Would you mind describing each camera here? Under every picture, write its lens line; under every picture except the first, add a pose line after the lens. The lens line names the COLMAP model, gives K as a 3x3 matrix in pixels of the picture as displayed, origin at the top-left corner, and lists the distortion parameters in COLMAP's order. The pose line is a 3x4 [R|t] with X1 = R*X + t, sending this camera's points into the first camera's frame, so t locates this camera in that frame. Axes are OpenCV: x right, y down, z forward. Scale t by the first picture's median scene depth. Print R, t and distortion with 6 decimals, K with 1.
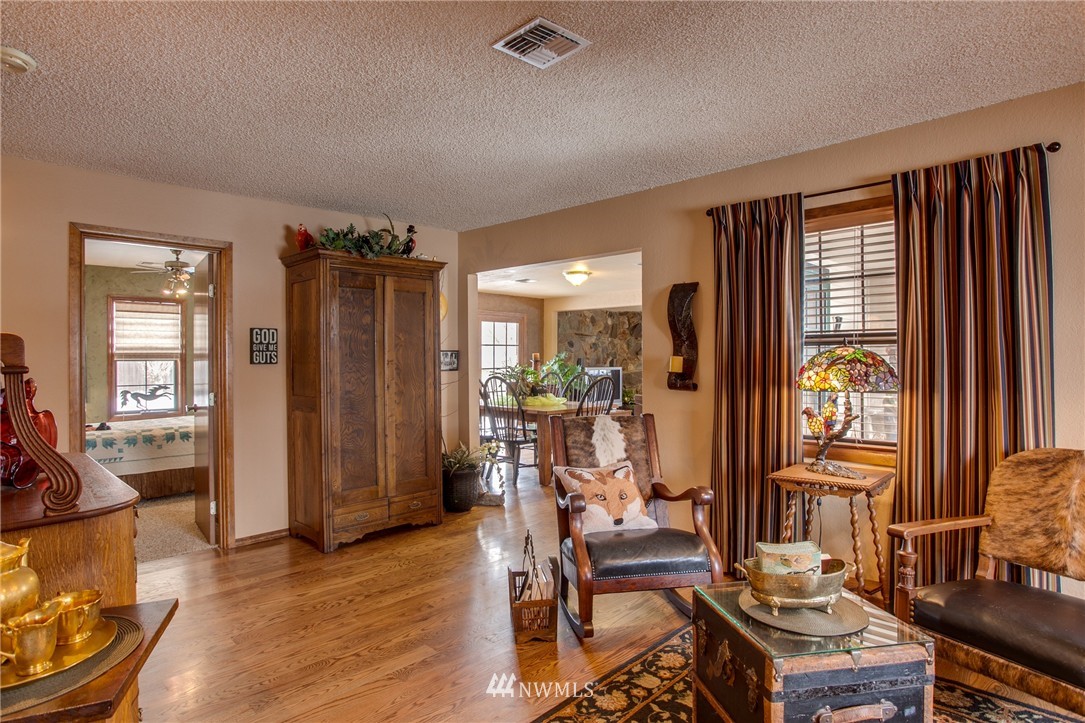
lens RADIAL K [[583.7, 0, 541.0], [0, 583.7, 358.7], [0, 0, 1]] dist [-0.034686, 0.000731]
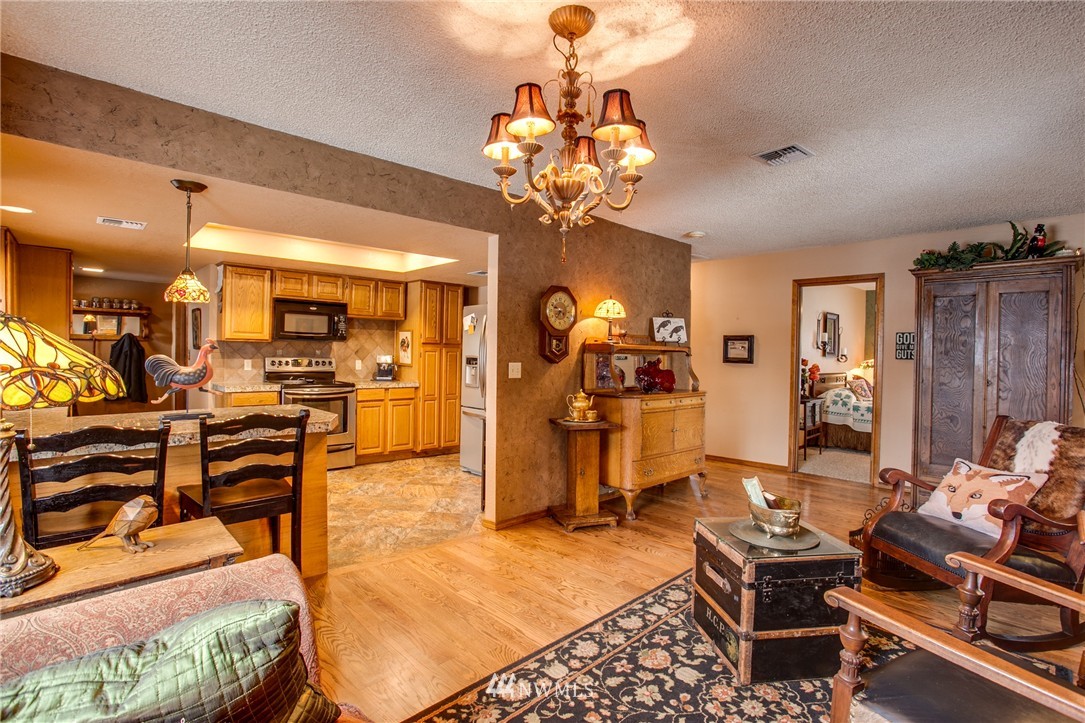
lens RADIAL K [[519.3, 0, 542.5], [0, 519.3, 361.5], [0, 0, 1]] dist [-0.030696, 0.000038]
pose [[-0.040107, 0.025636, -0.998866, 0.910378], [-0.016602, 0.999516, 0.026319, -0.003622], [0.999057, 0.017639, -0.039662, 0.254571]]
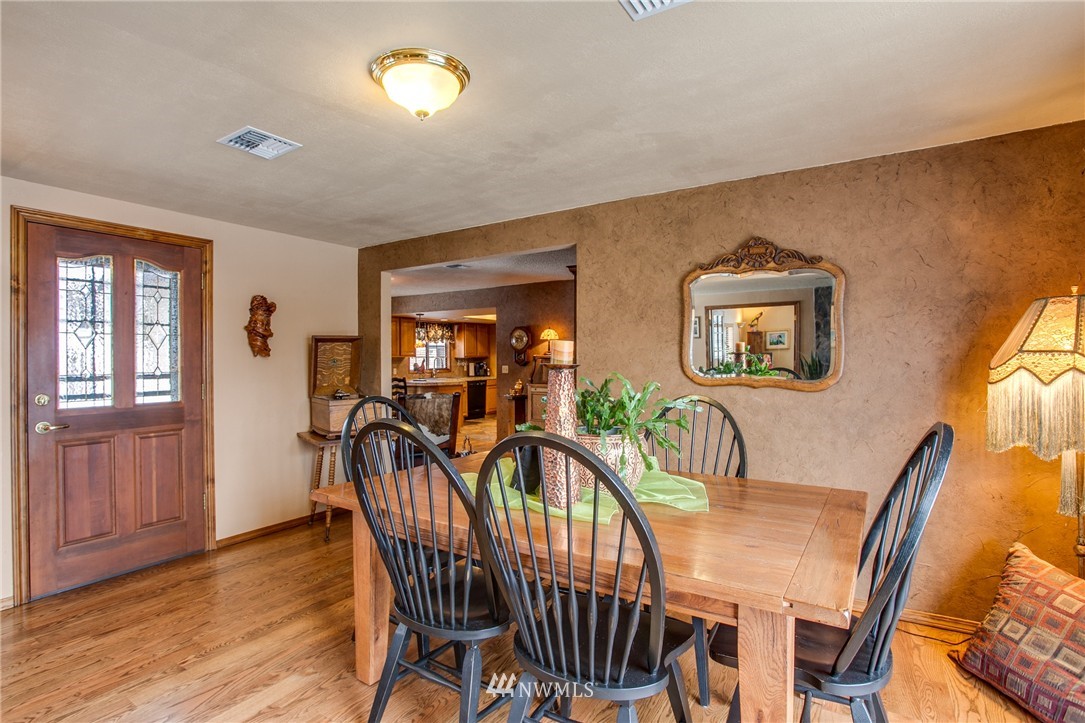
lens RADIAL K [[519.3, 0, 542.5], [0, 519.3, 361.5], [0, 0, 1]] dist [-0.030696, 0.000038]
pose [[-0.975900, 0.010370, -0.217971, 0.104885], [0.009256, 0.999938, 0.006130, -0.001557], [0.218022, 0.003965, -0.975936, 2.563090]]
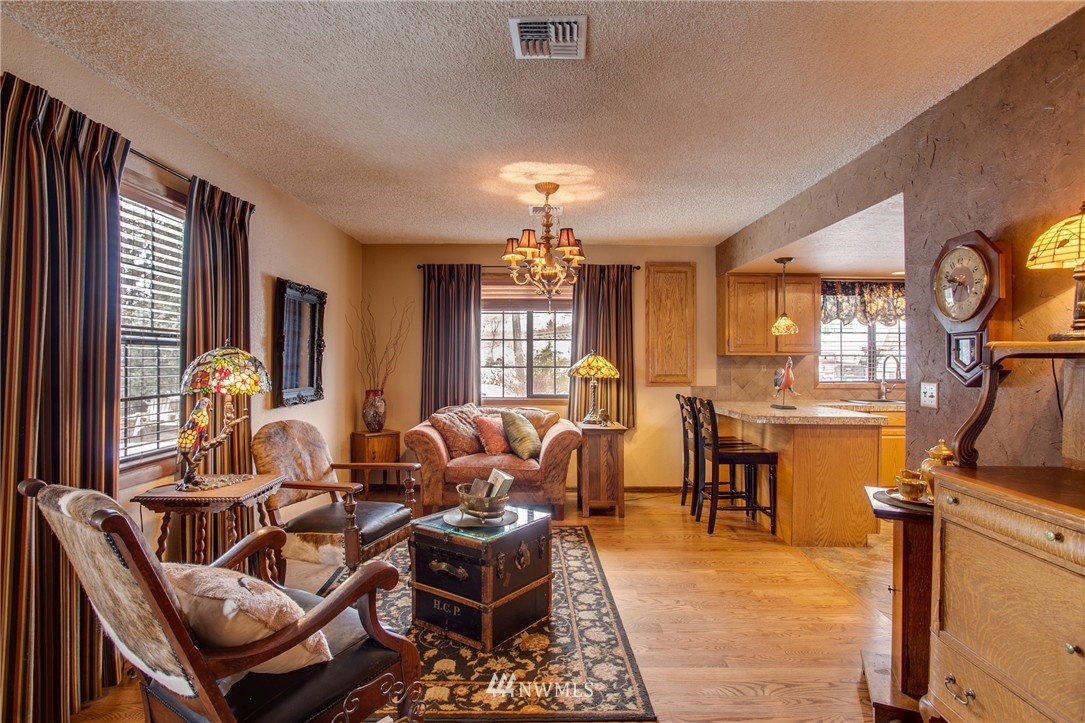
lens RADIAL K [[574.6, 0, 558.8], [0, 574.6, 363.2], [0, 0, 1]] dist [-0.014906, 0.000627]
pose [[-0.726855, -0.000150, 0.686791, -0.424350], [0.001004, 0.999999, 0.001280, 0.003323], [-0.686790, 0.001620, -0.726854, 1.065886]]
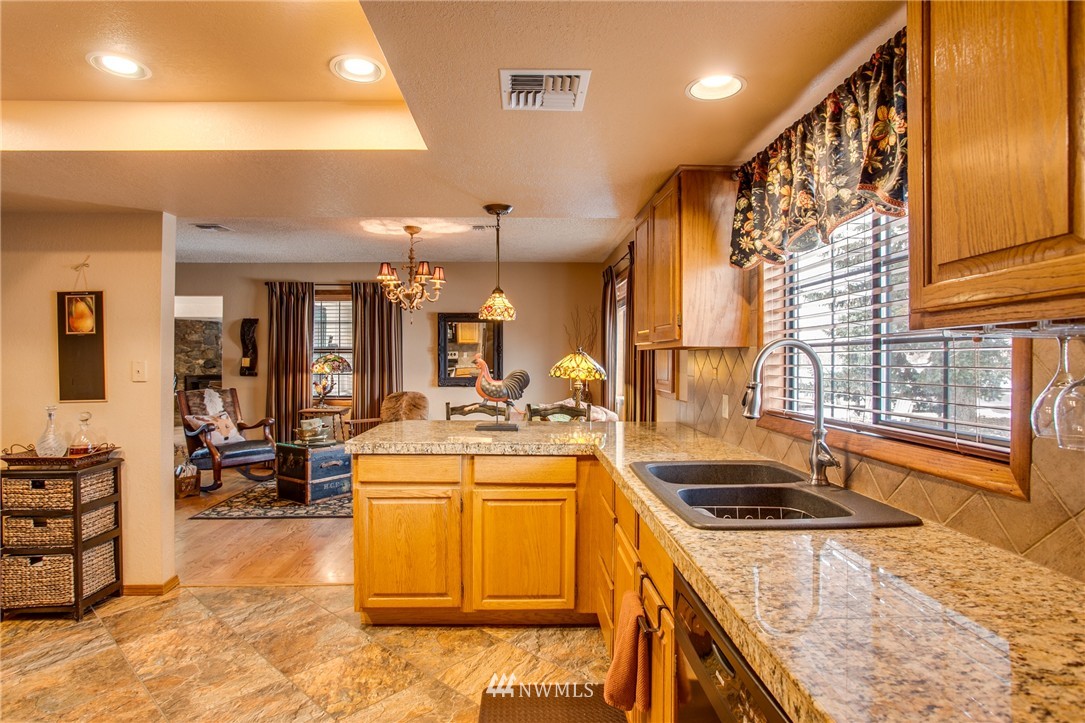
lens RADIAL K [[583.7, 0, 541.0], [0, 583.7, 358.7], [0, 0, 1]] dist [-0.034686, 0.000731]
pose [[0.686306, 0.008157, 0.727267, -0.508434], [-0.005773, 0.999967, -0.005768, 0.004120], [-0.727290, -0.000240, 0.686330, -1.040919]]
